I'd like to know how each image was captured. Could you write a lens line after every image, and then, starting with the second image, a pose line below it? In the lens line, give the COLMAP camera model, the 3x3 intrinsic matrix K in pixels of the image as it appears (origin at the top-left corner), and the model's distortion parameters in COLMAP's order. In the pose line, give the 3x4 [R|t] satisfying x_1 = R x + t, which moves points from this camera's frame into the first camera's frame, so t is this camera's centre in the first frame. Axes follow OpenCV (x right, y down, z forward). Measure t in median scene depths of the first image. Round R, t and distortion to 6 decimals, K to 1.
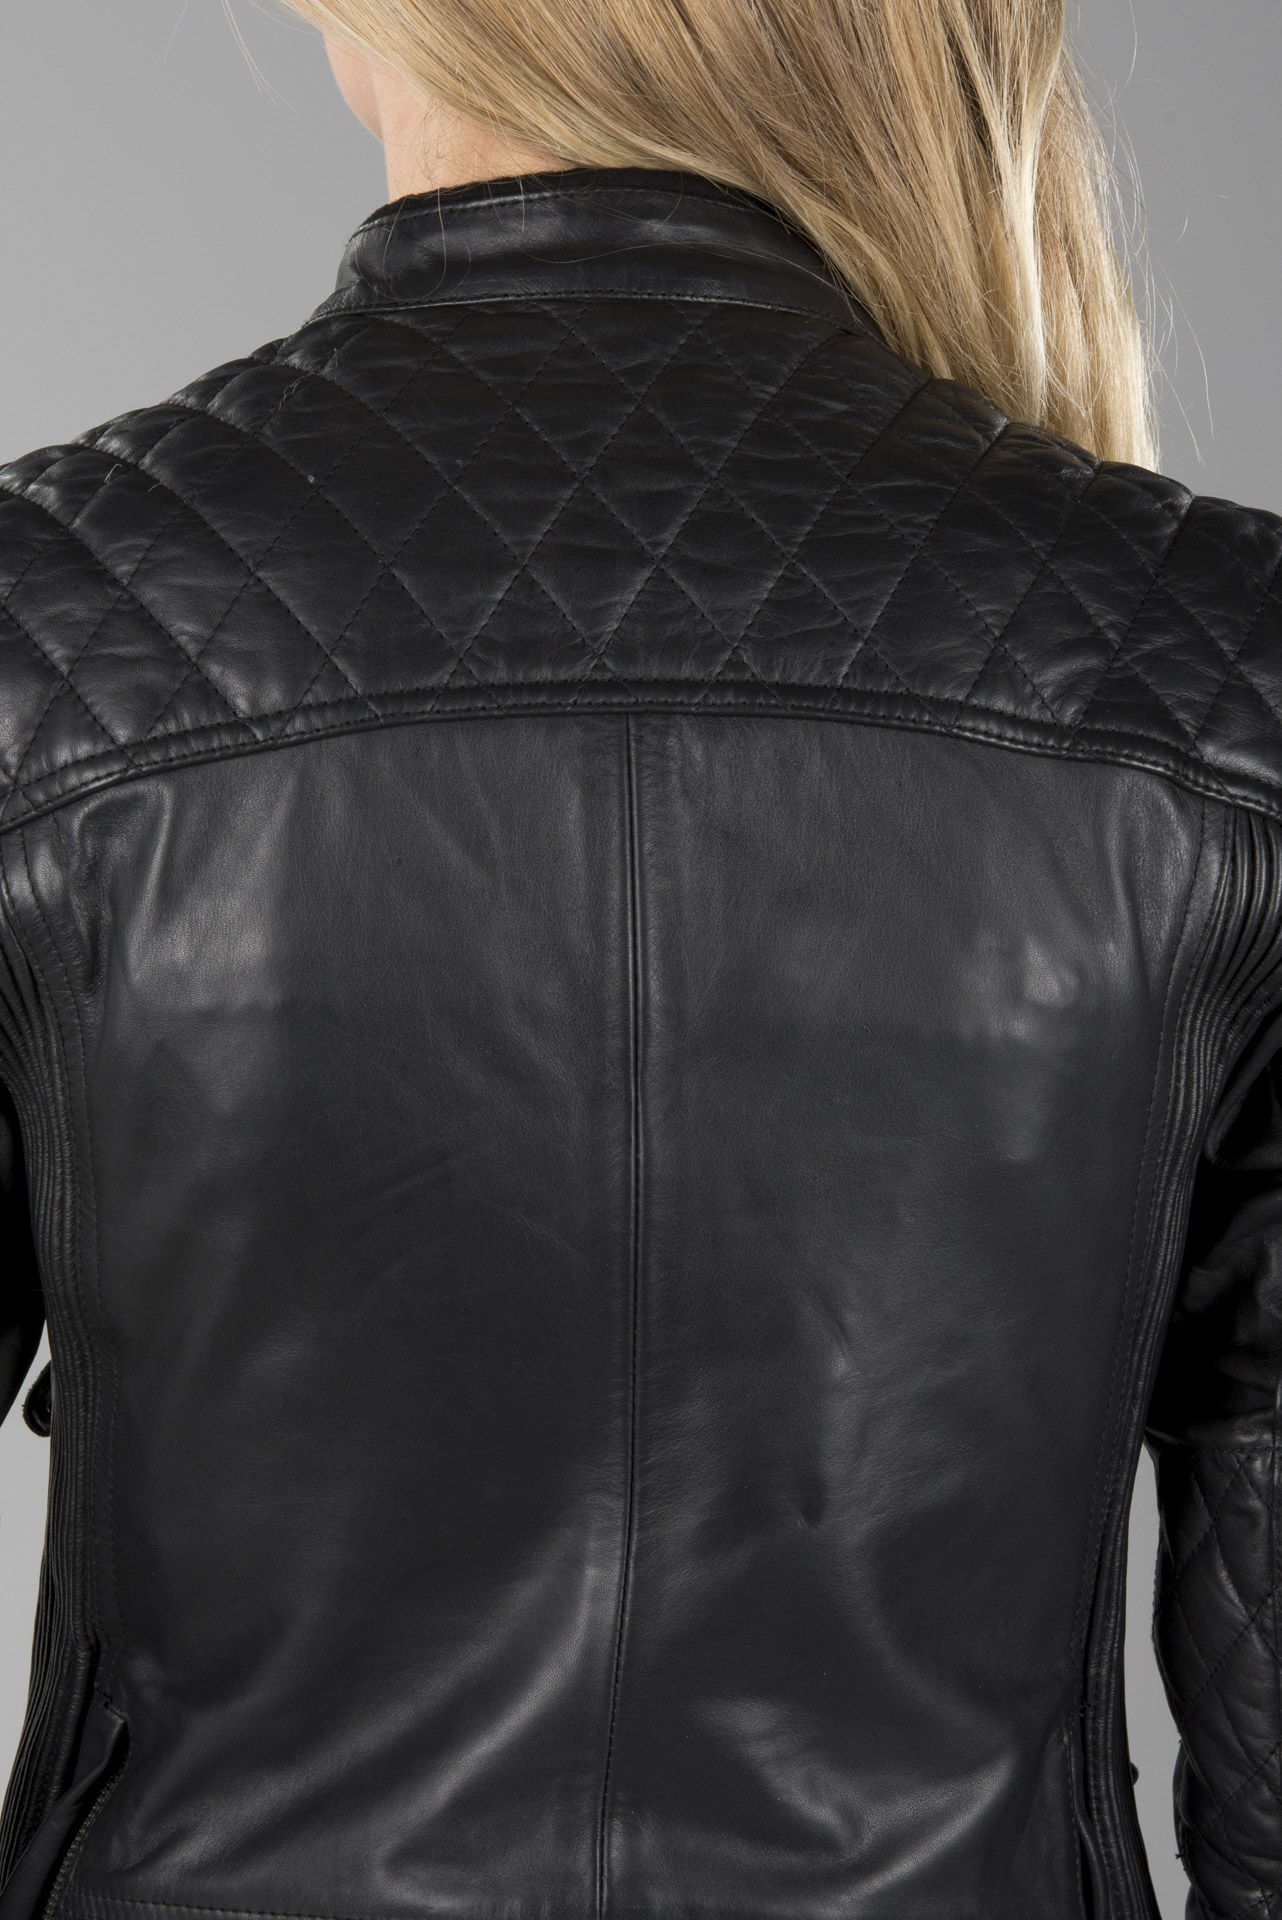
lens RADIAL K [[4855.7, 0, 643.2], [0, 4855.7, 999.6], [0, 0, 1]] dist [-1.171548, 24.359459]
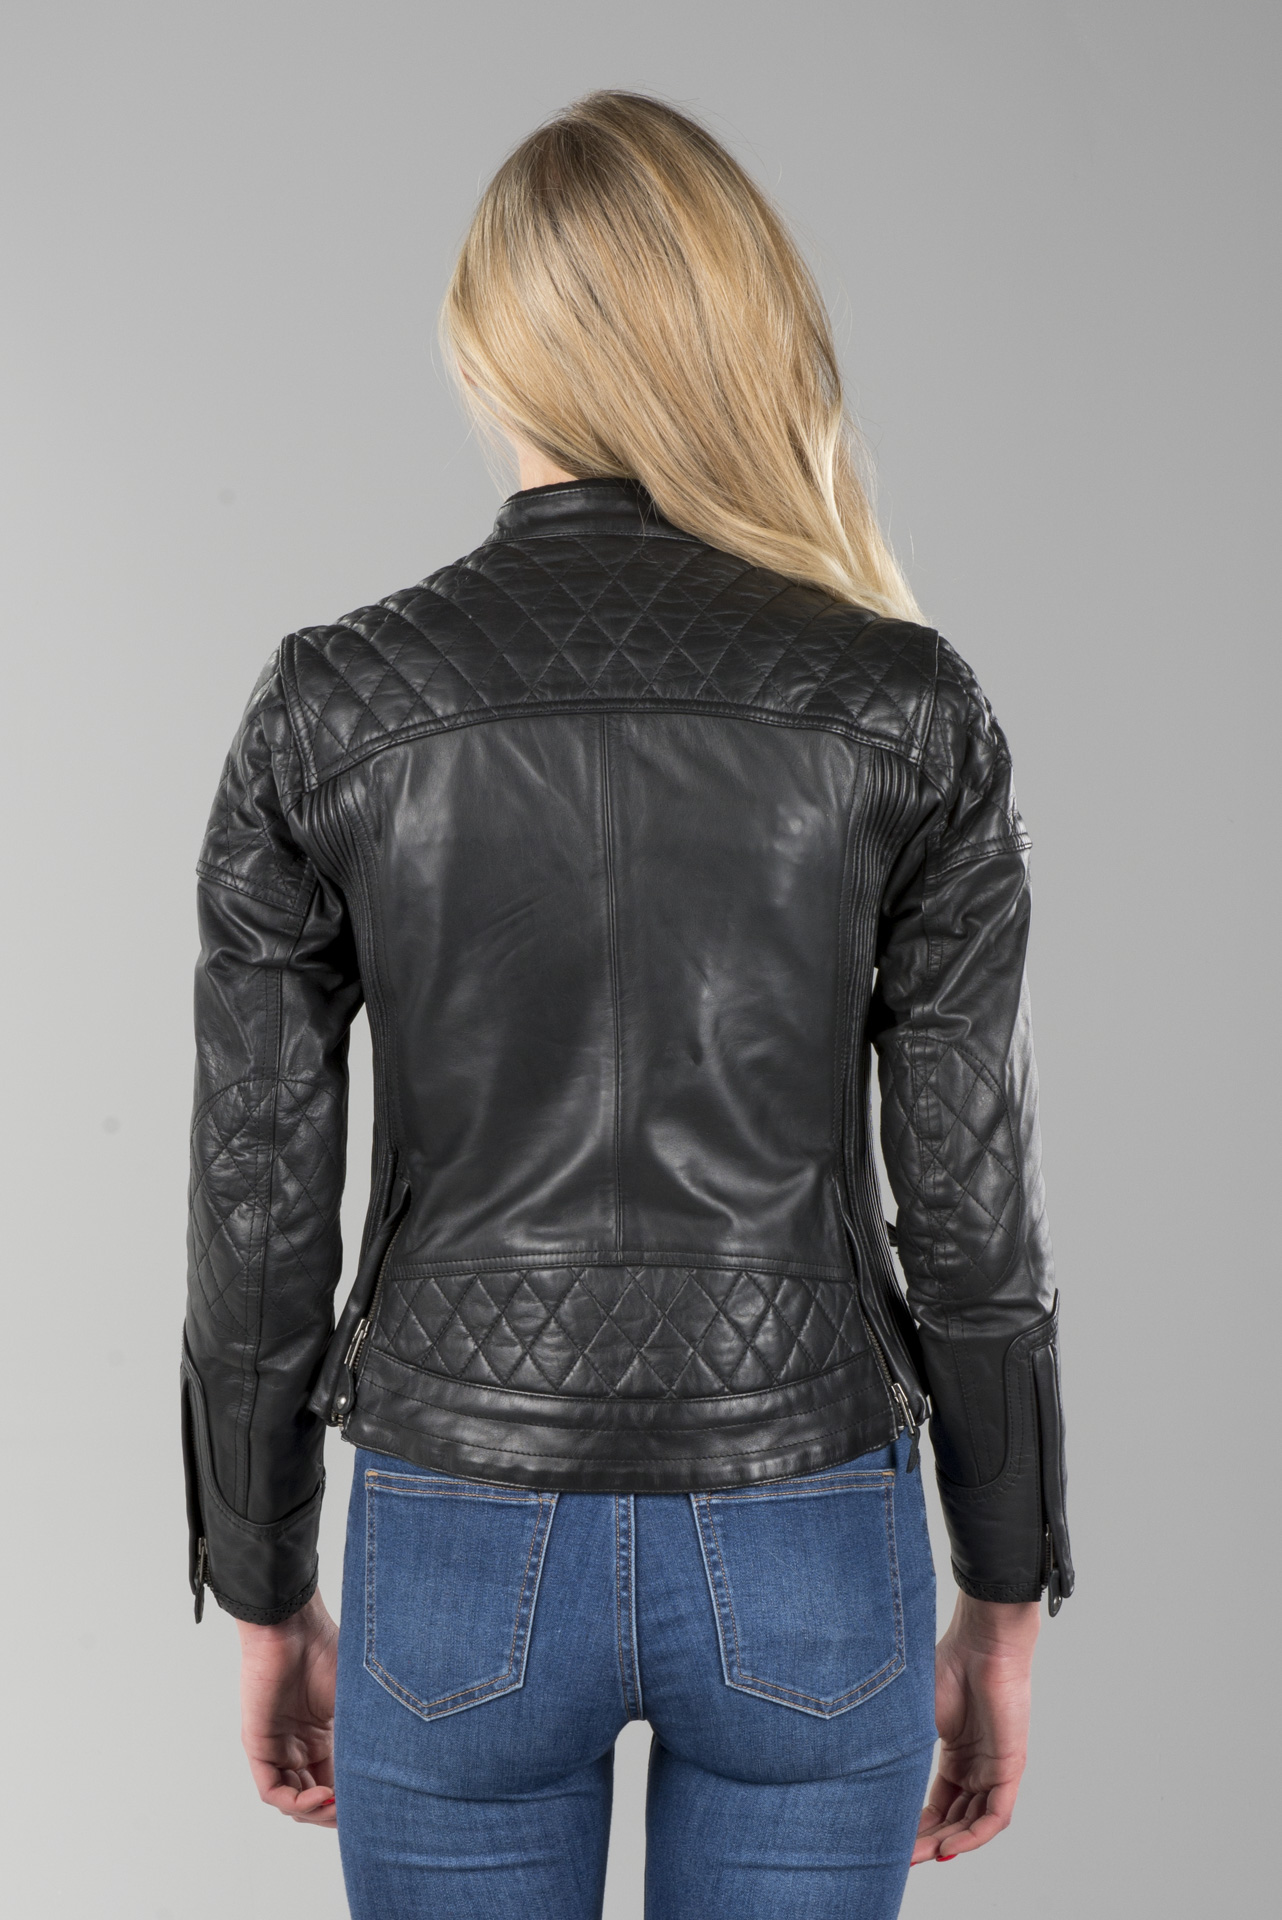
lens RADIAL K [[3856.5, 0, 641.0], [0, 3856.5, 960.0], [0, 0, 1]] dist [-0.390261, -0.015590]
pose [[0.996822, -0.021480, -0.076717, 0.151939], [0.019520, 0.999466, -0.026215, 0.107716], [0.077239, 0.024635, 0.996708, -0.841506]]
